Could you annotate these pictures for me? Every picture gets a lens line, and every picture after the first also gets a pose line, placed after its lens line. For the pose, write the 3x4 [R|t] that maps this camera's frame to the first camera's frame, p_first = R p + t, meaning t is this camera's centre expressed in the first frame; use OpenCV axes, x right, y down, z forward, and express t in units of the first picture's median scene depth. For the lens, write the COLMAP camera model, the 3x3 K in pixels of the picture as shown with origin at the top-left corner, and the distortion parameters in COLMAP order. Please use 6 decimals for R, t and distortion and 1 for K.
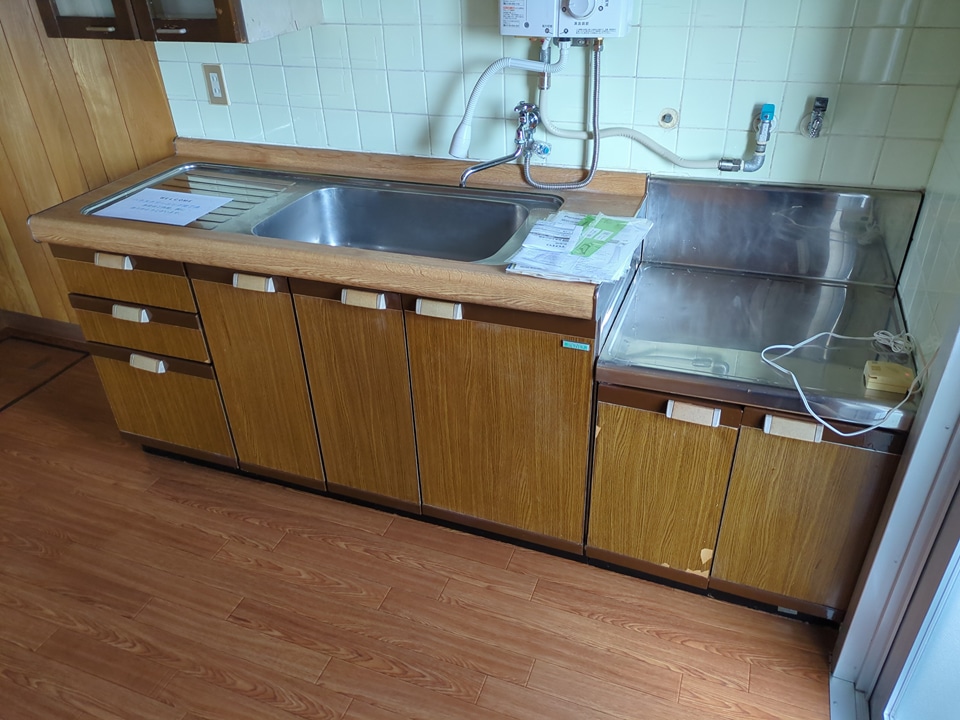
lens RADIAL K [[722.0, 0, 480.0], [0, 722.0, 360.0], [0, 0, 1]] dist [0.003116, -0.001332]
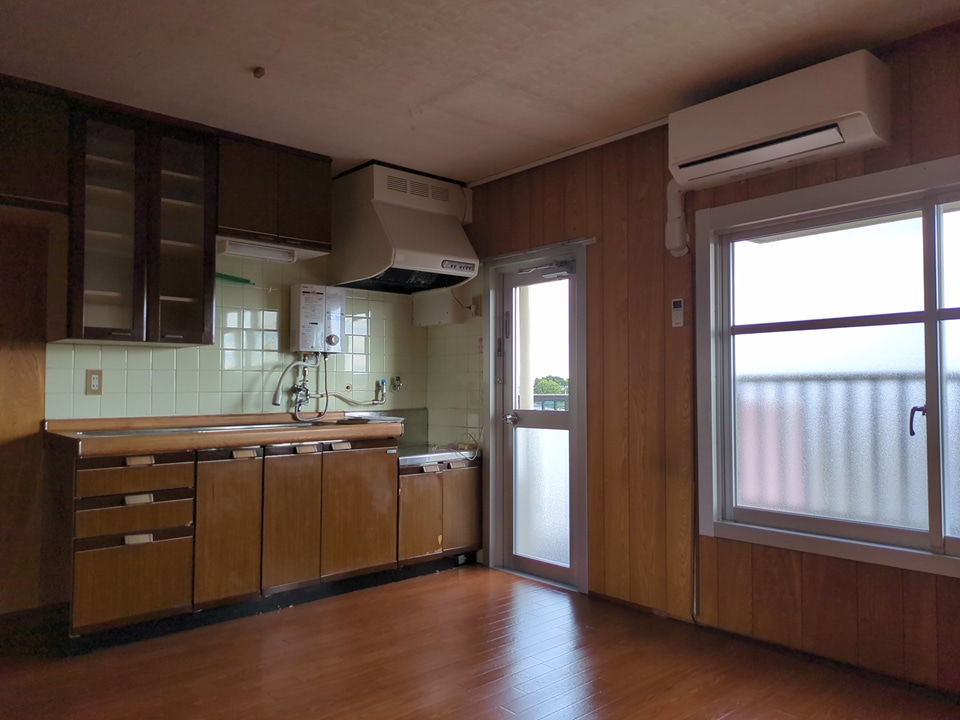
lens RADIAL K [[718.4, 0, 490.0], [0, 718.4, 359.9], [0, 0, 1]] dist [0.070309, -0.068830]
pose [[0.455716, 0.066453, 0.887641, -1.568146], [0.460184, 0.836015, -0.298847, 0.497232], [-0.761941, 0.544668, 0.350404, -0.246117]]
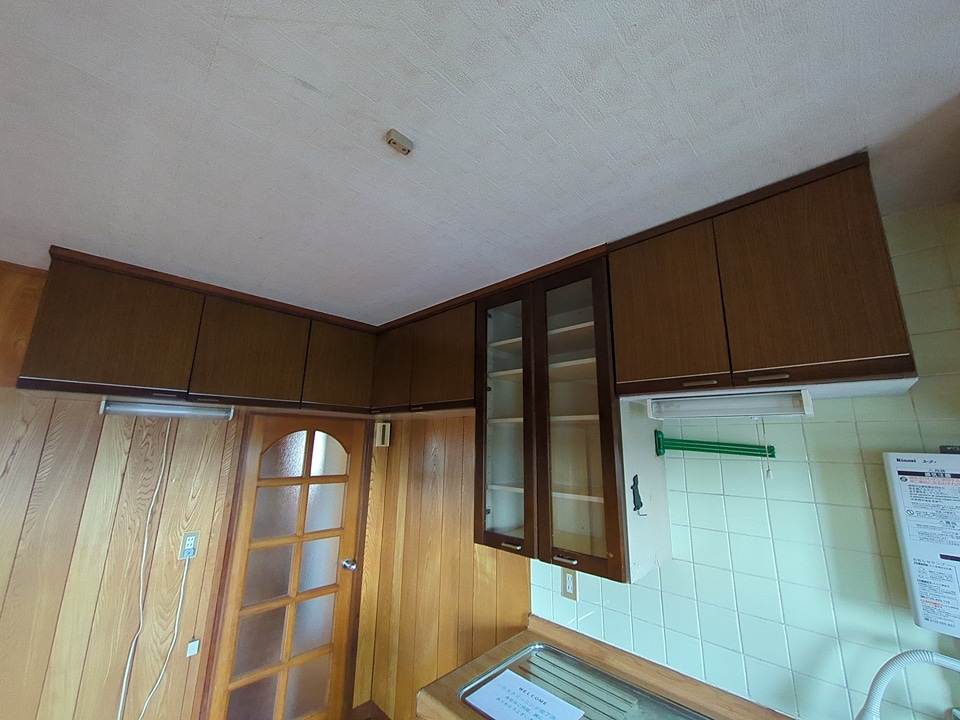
lens RADIAL K [[379.8, 0, 480.0], [0, 379.8, 360.0], [0, 0, 1]] dist [0.000314, -0.000051]
pose [[0.914192, -0.041318, -0.403171, -0.248667], [-0.249462, 0.726642, -0.640125, -0.216335], [0.319409, 0.685773, 0.653983, 0.230074]]
